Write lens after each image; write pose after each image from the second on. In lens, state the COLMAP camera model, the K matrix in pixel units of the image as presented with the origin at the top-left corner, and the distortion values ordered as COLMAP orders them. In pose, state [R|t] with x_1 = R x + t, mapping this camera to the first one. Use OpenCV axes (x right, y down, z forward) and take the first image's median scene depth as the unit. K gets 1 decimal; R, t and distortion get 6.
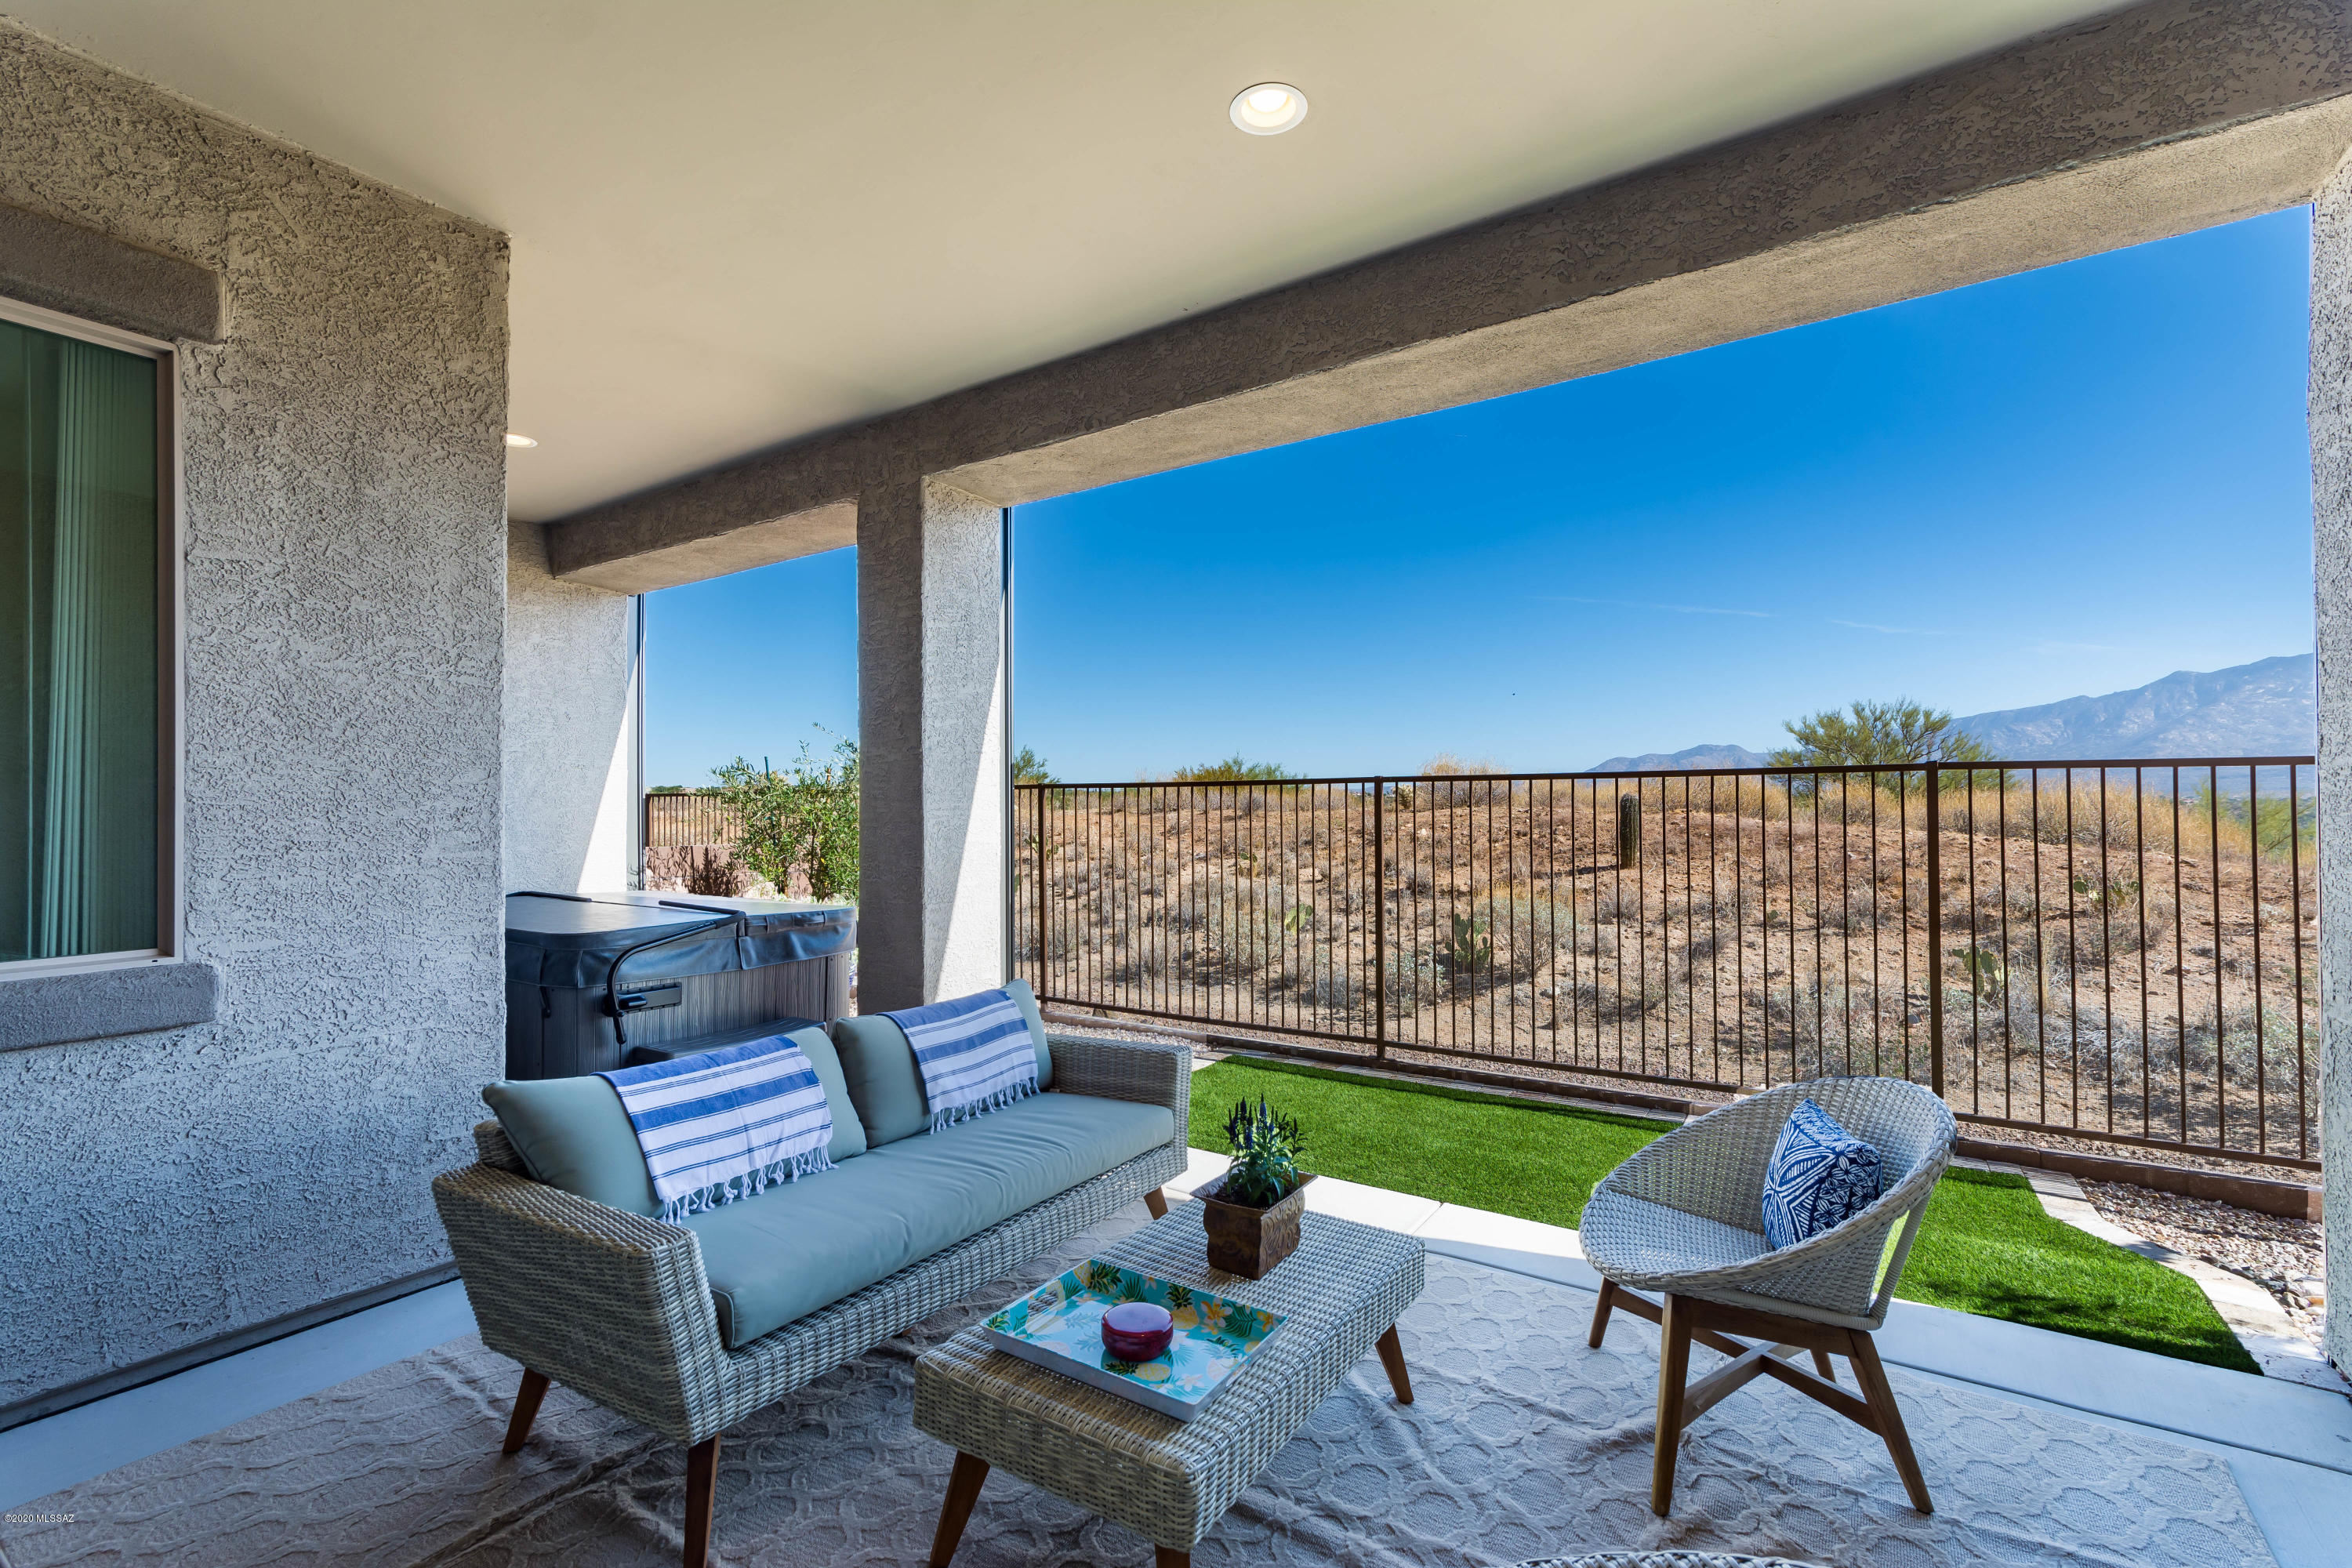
lens RADIAL K [[1028.7, 0, 1178.8], [0, 1028.7, 798.0], [0, 0, 1]] dist [-0.011988, 0.007467]
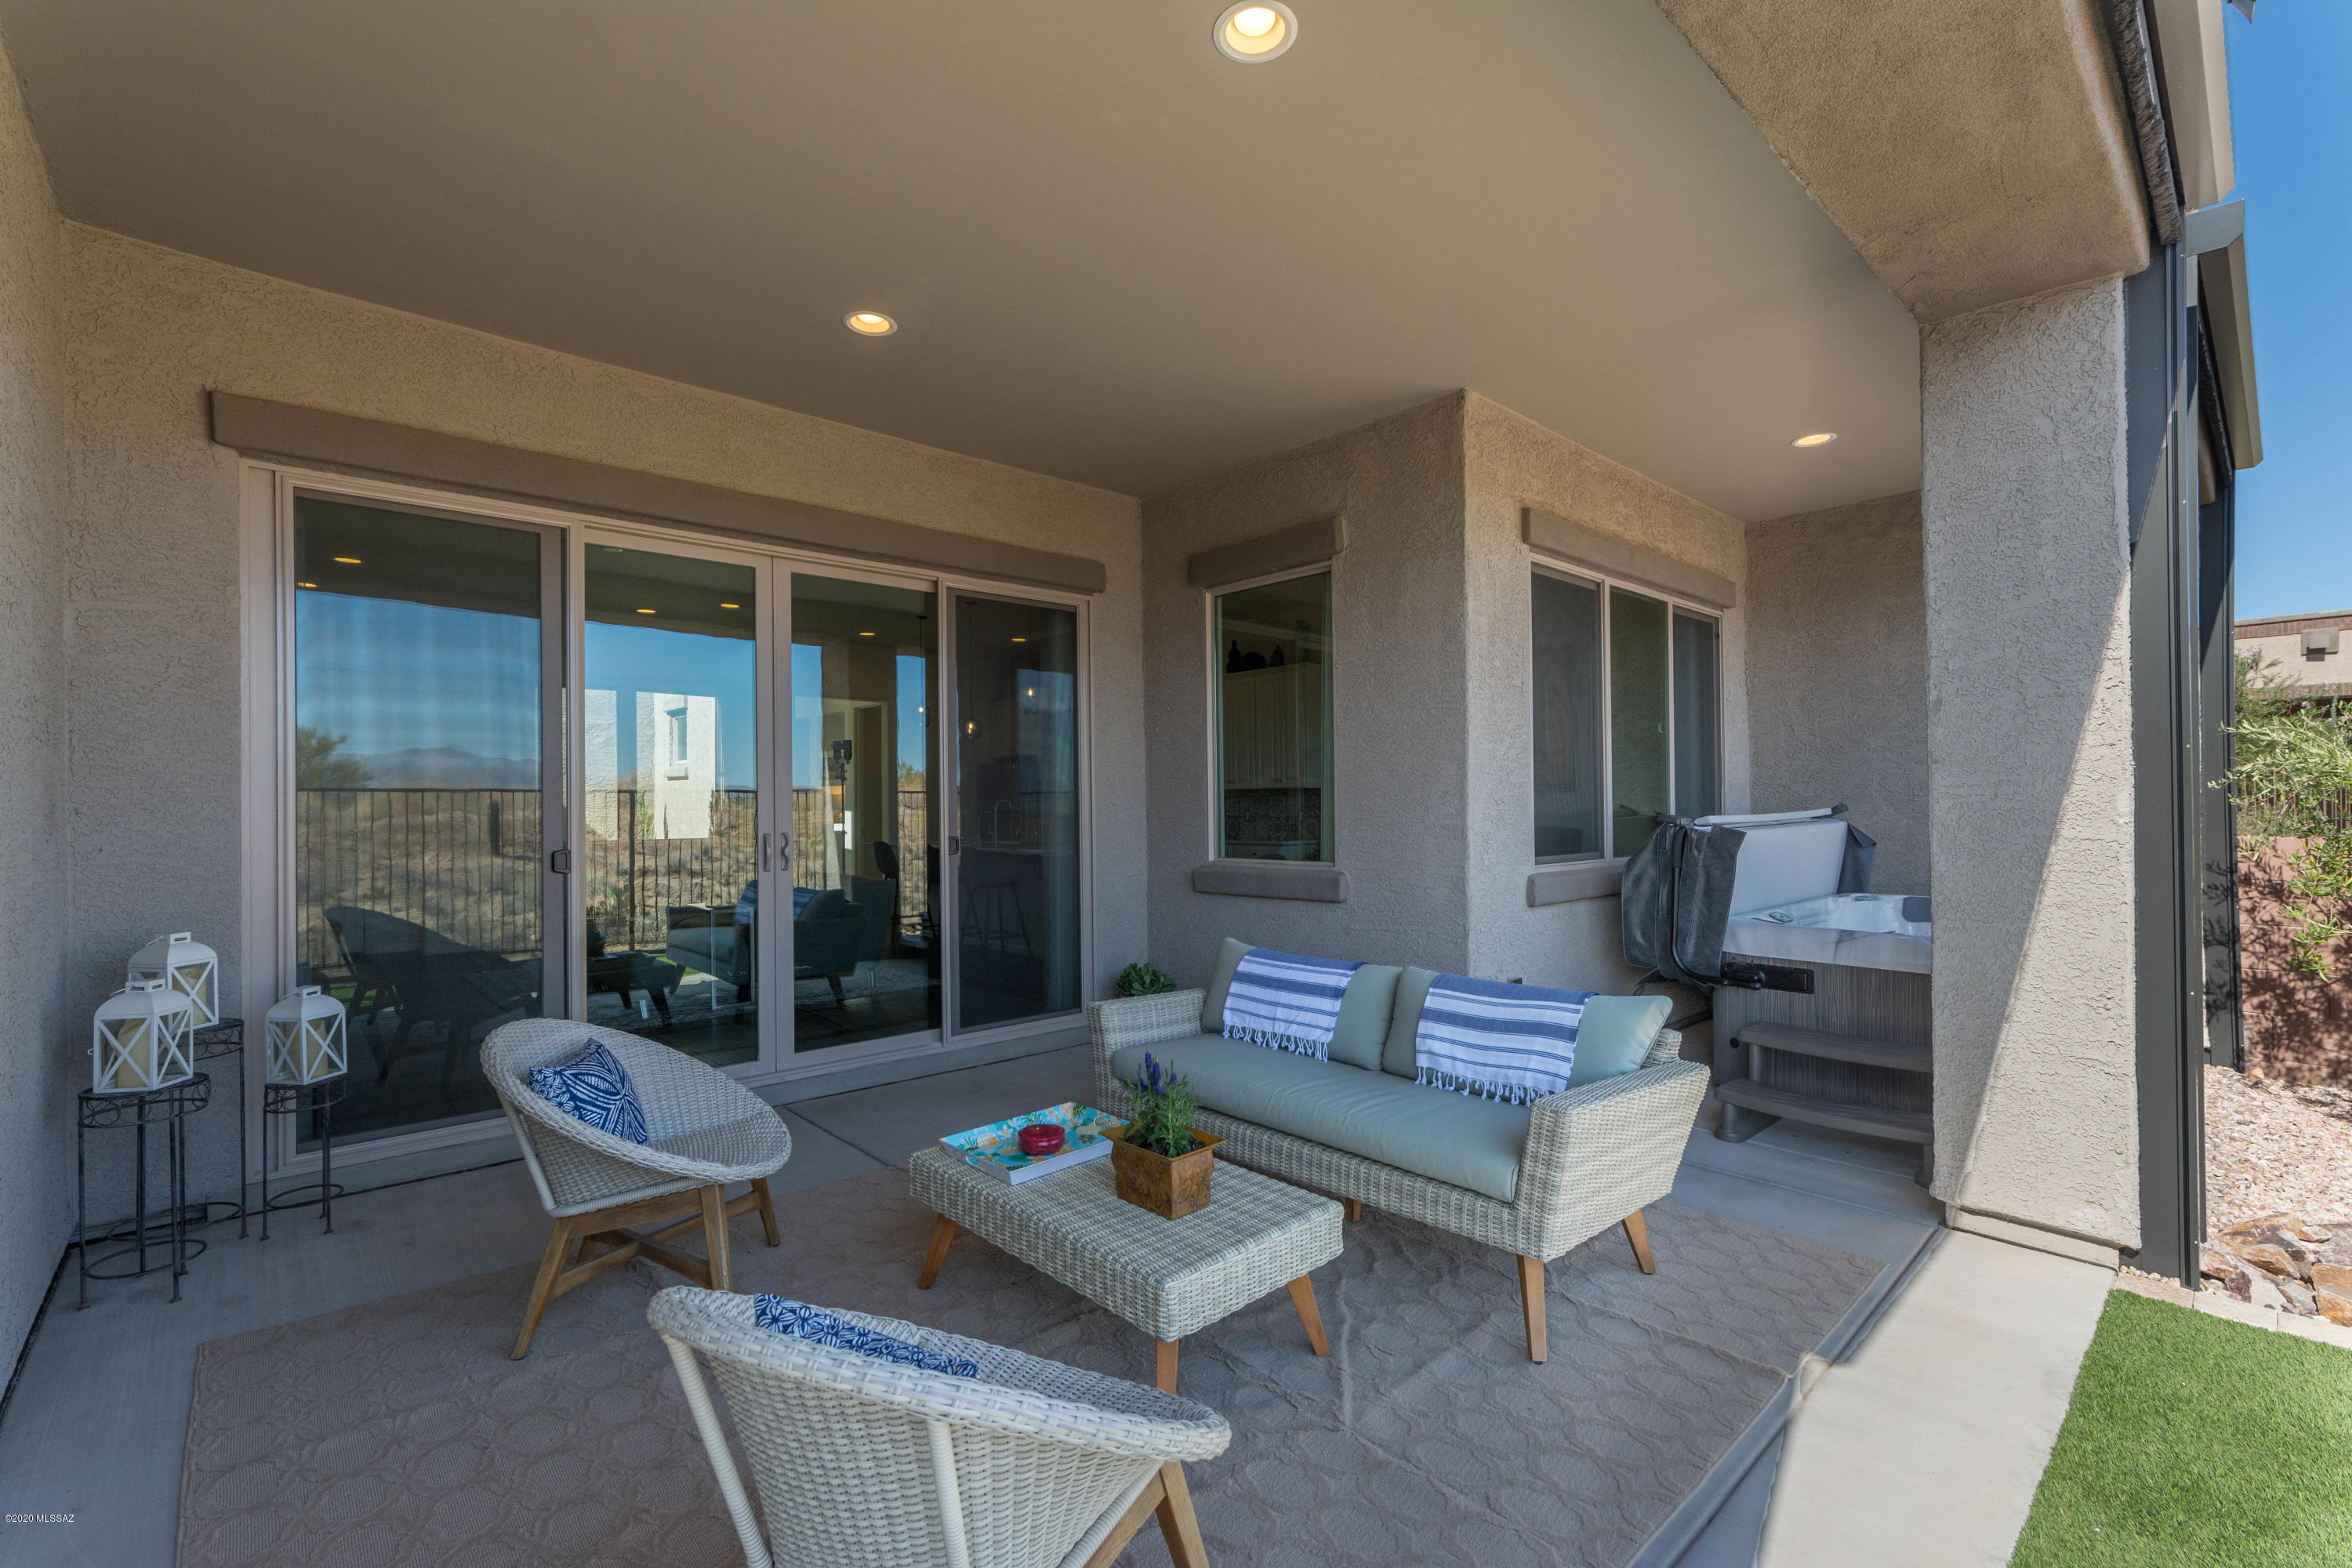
lens RADIAL K [[1028.7, 0, 1178.8], [0, 1028.7, 798.0], [0, 0, 1]] dist [-0.011988, 0.007467]
pose [[-0.228719, 0.006910, -0.973468, 0.415221], [0.016900, 0.999852, 0.003127, 0.003870], [0.973346, -0.015736, -0.228802, 0.462875]]
